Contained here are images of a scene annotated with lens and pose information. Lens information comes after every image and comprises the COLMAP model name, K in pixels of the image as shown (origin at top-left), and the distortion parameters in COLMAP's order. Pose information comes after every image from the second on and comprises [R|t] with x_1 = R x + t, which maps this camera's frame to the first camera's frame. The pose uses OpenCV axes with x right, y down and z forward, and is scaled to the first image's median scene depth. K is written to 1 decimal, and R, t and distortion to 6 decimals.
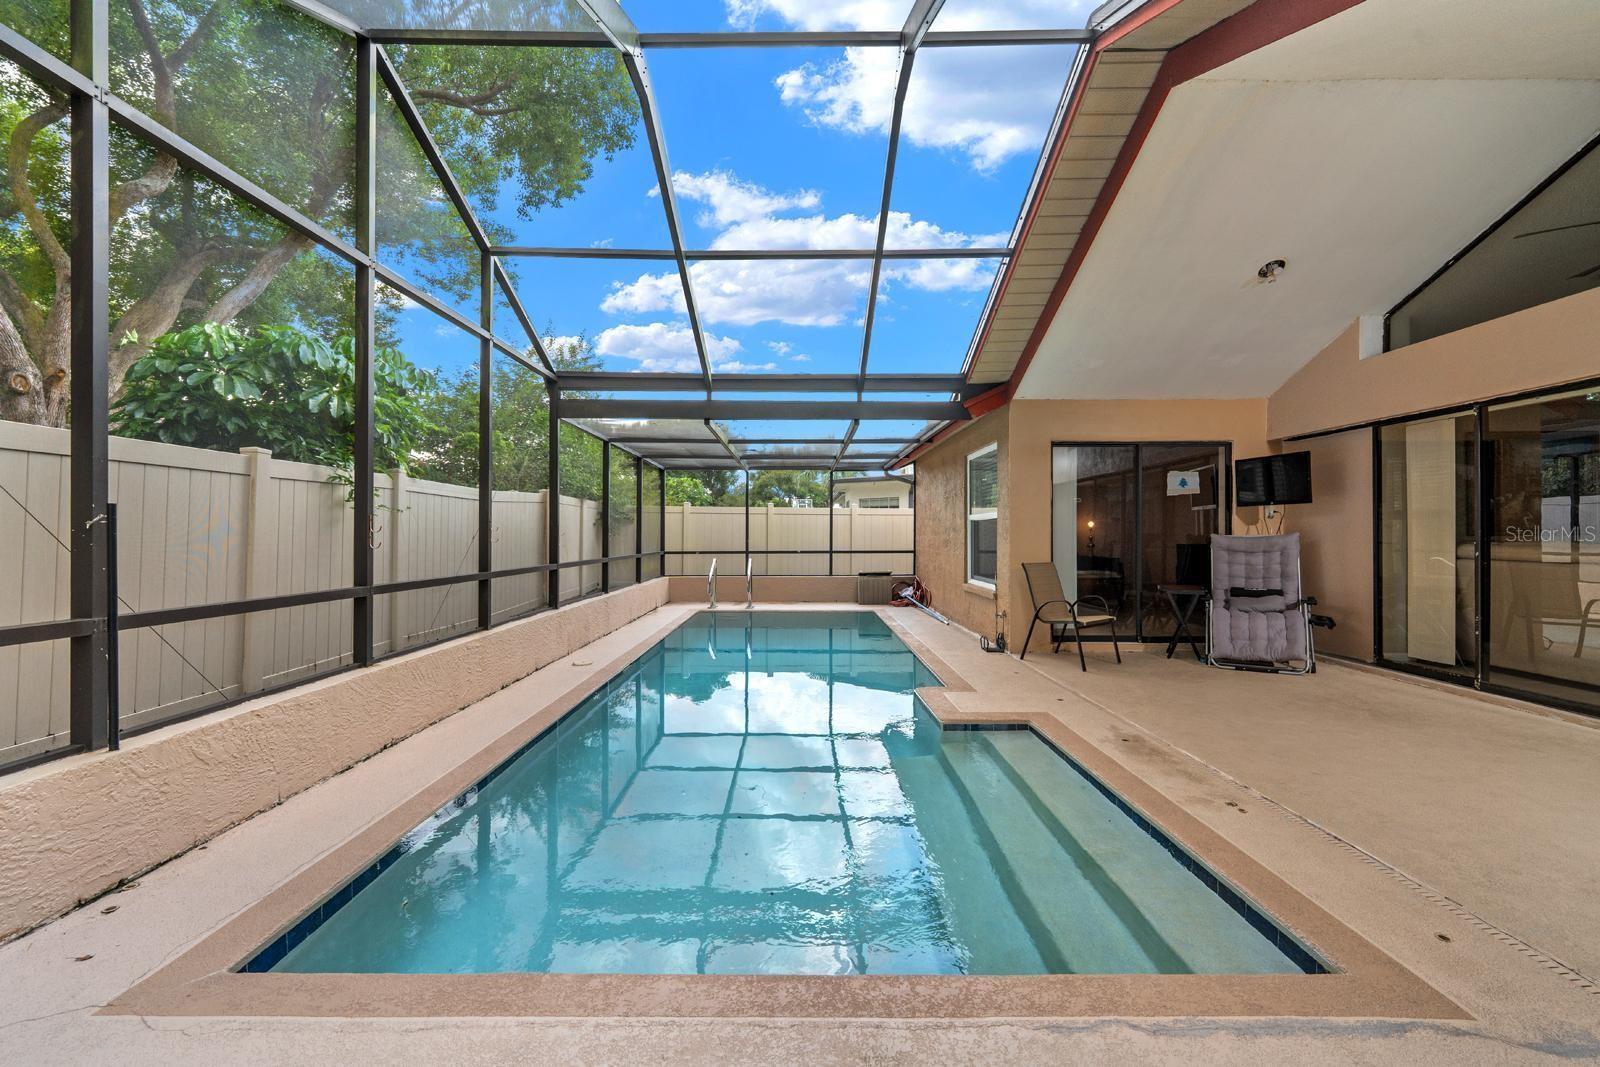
lens RADIAL K [[657.0, 0, 787.6], [0, 657.0, 529.9], [0, 0, 1]] dist [0.001277, 0.000067]
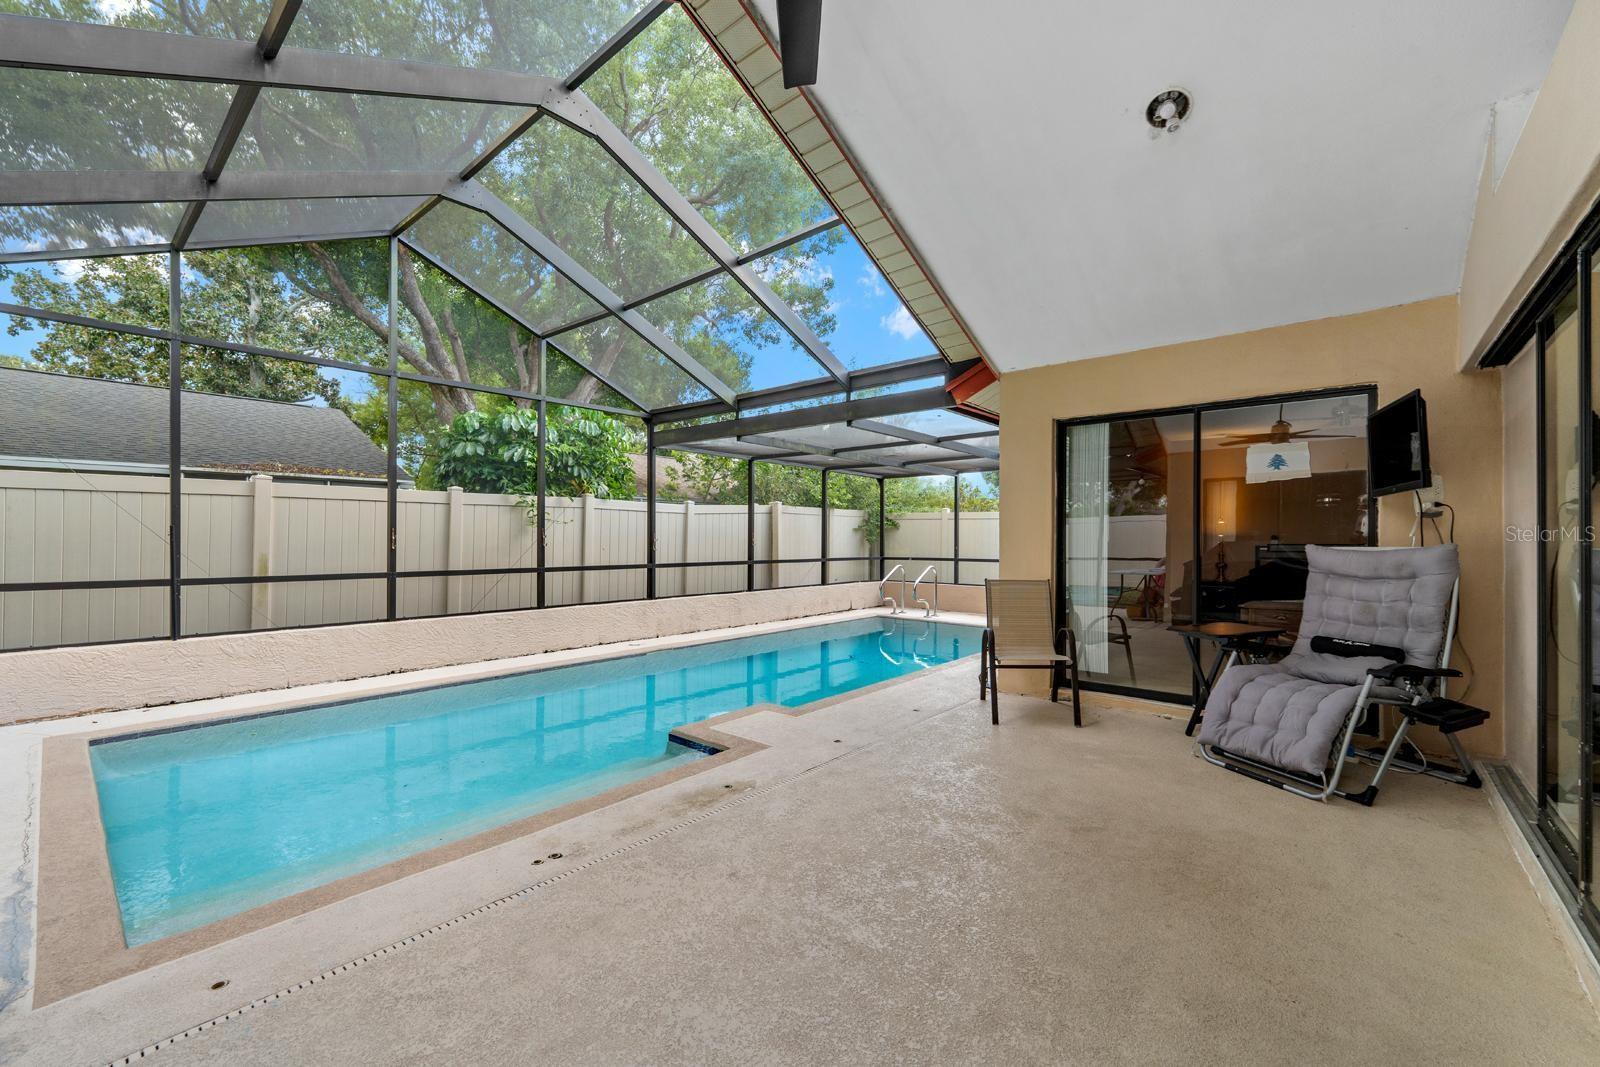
lens RADIAL K [[657.0, 0, 850.7], [0, 657.0, 526.1], [0, 0, 1]] dist [0.001277, 0.000067]
pose [[0.763784, -0.009526, -0.645402, 0.892654], [-0.000033, 0.999891, -0.014797, -0.002384], [0.645472, 0.011323, 0.763700, 0.338691]]
